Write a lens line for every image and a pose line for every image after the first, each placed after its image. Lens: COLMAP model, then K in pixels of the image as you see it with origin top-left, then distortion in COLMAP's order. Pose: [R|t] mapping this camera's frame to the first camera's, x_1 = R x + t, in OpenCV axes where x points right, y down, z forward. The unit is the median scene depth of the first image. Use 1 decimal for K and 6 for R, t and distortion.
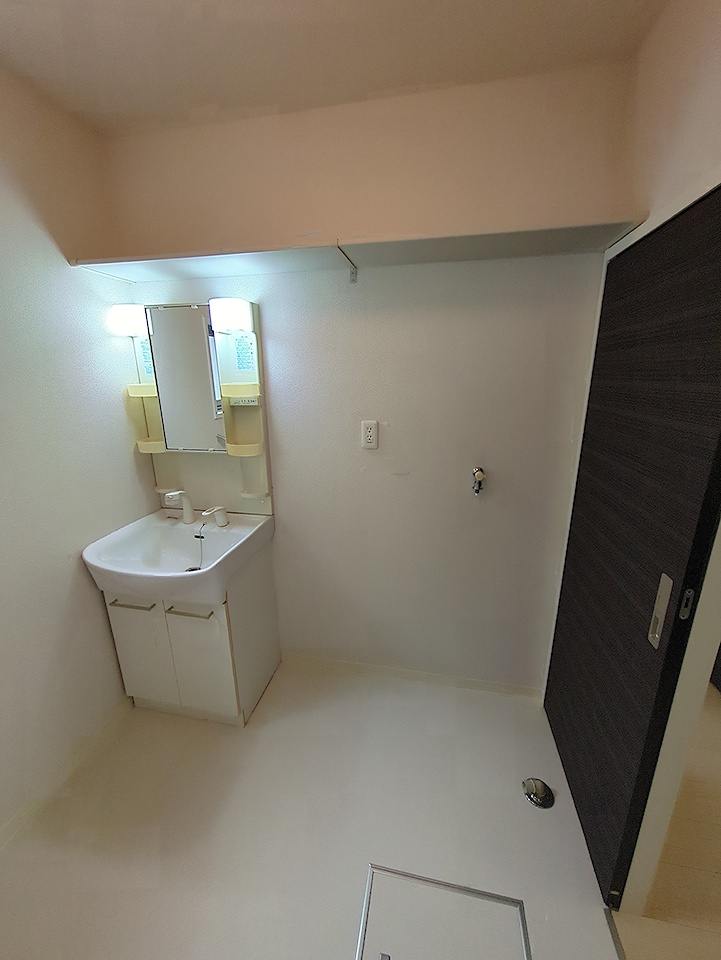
lens RADIAL K [[379.1, 0, 362.6], [0, 379.1, 479.6], [0, 0, 1]] dist [-0.005142, 0.003015]
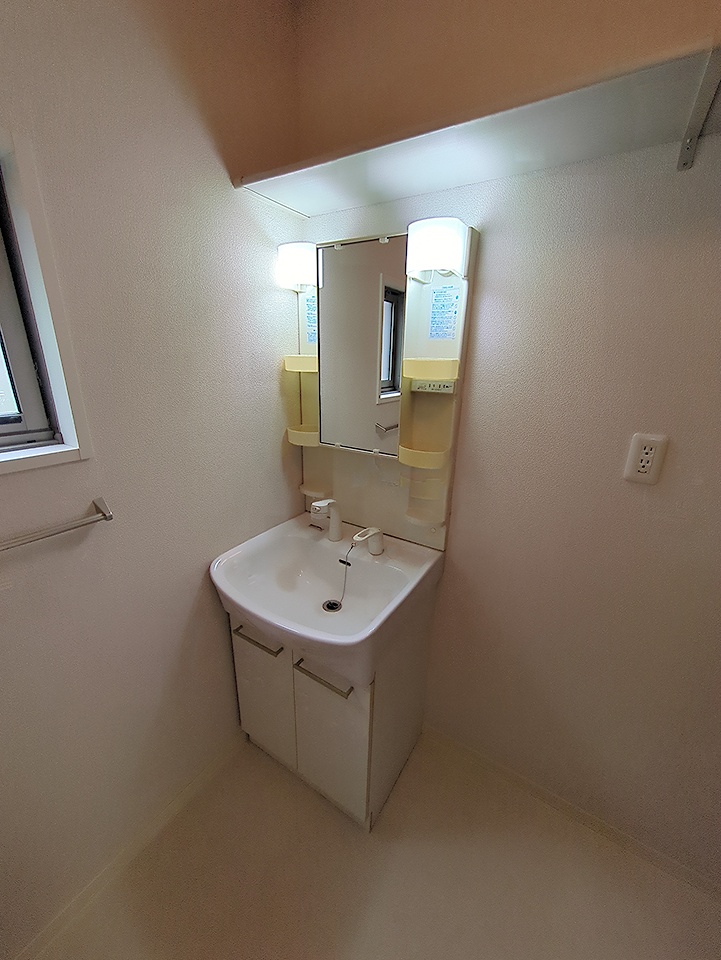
lens RADIAL K [[379.1, 0, 362.6], [0, 379.1, 479.6], [0, 0, 1]] dist [-0.005142, 0.003015]
pose [[0.933814, 0.141579, -0.328553, -0.180542], [-0.126989, 0.989735, 0.065565, -0.069145], [0.334463, -0.019503, 0.942207, 0.315152]]
